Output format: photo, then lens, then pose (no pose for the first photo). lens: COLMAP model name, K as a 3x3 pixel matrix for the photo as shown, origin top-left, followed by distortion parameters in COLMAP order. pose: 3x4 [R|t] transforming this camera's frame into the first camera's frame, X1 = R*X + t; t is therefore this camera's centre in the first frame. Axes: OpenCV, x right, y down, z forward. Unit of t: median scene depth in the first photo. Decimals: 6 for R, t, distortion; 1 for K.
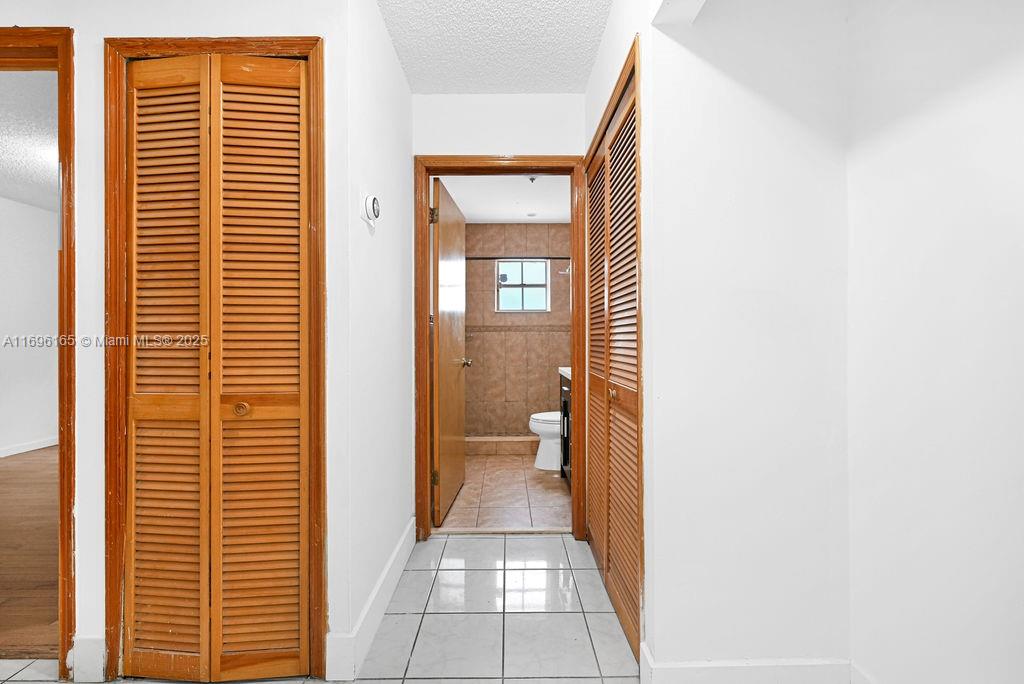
lens RADIAL K [[415.7, 0, 510.6], [0, 415.7, 343.3], [0, 0, 1]] dist [-0.003280, 0.000188]
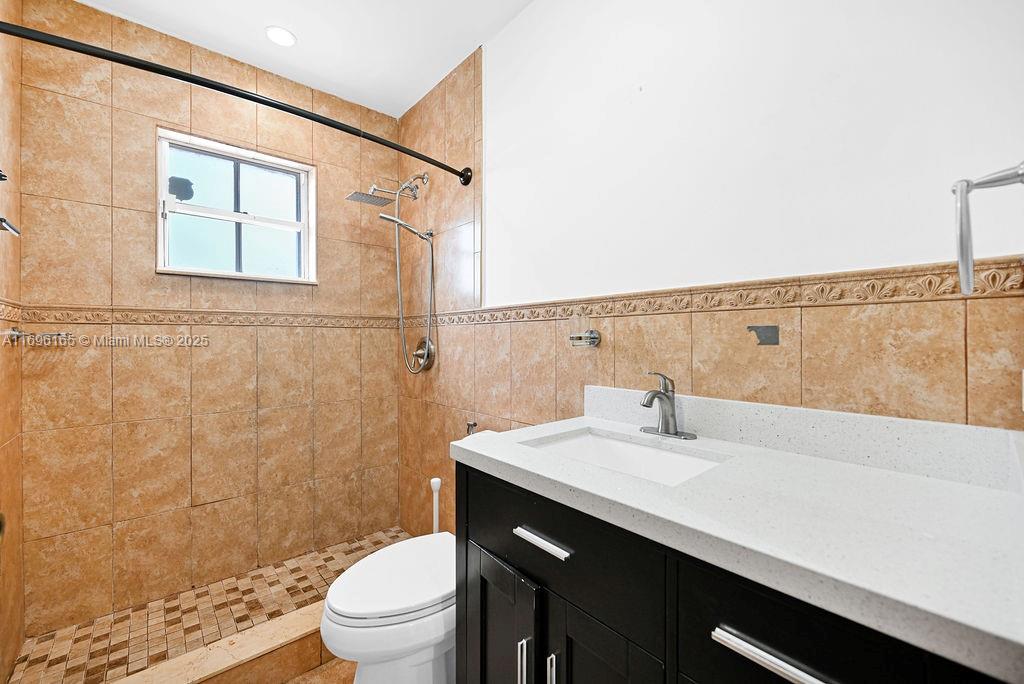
lens RADIAL K [[415.7, 0, 516.3], [0, 415.7, 339.4], [0, 0, 1]] dist [-0.003280, 0.000188]
pose [[0.755654, -0.000631, 0.654970, -0.036491], [-0.001721, 0.999994, 0.002950, -0.016851], [-0.654968, -0.003356, 0.755649, 0.514058]]
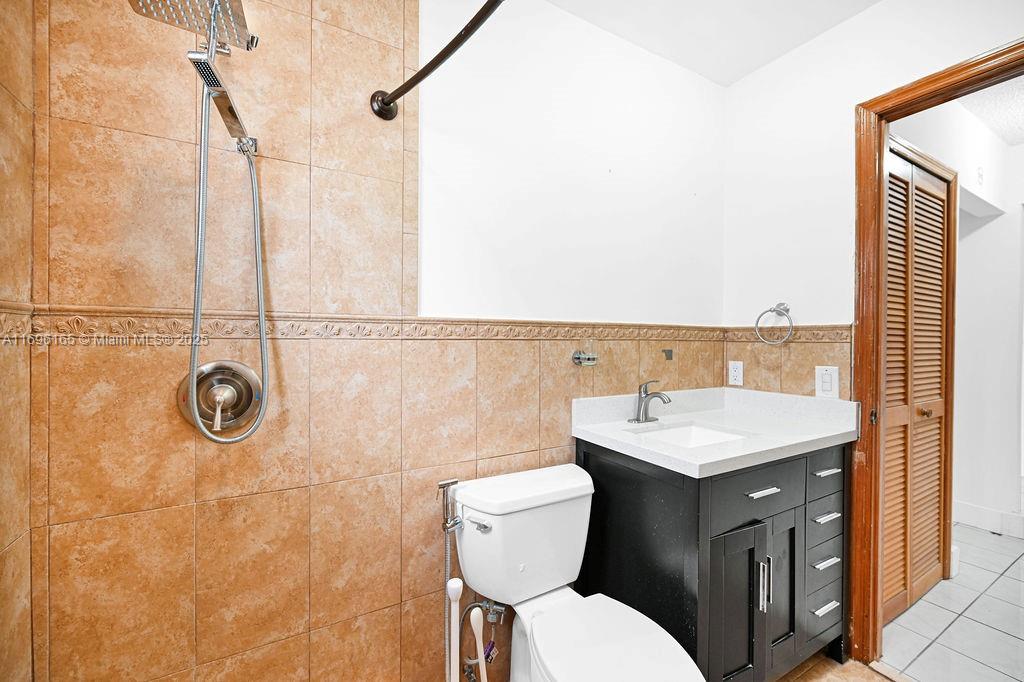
lens RADIAL K [[415.7, 0, 508.7], [0, 415.7, 341.5], [0, 0, 1]] dist [-0.003280, 0.000188]
pose [[-0.490978, -0.005558, 0.871154, -0.056362], [-0.009876, 0.999951, 0.000814, -0.024511], [-0.871116, -0.008204, -0.491008, 0.749941]]
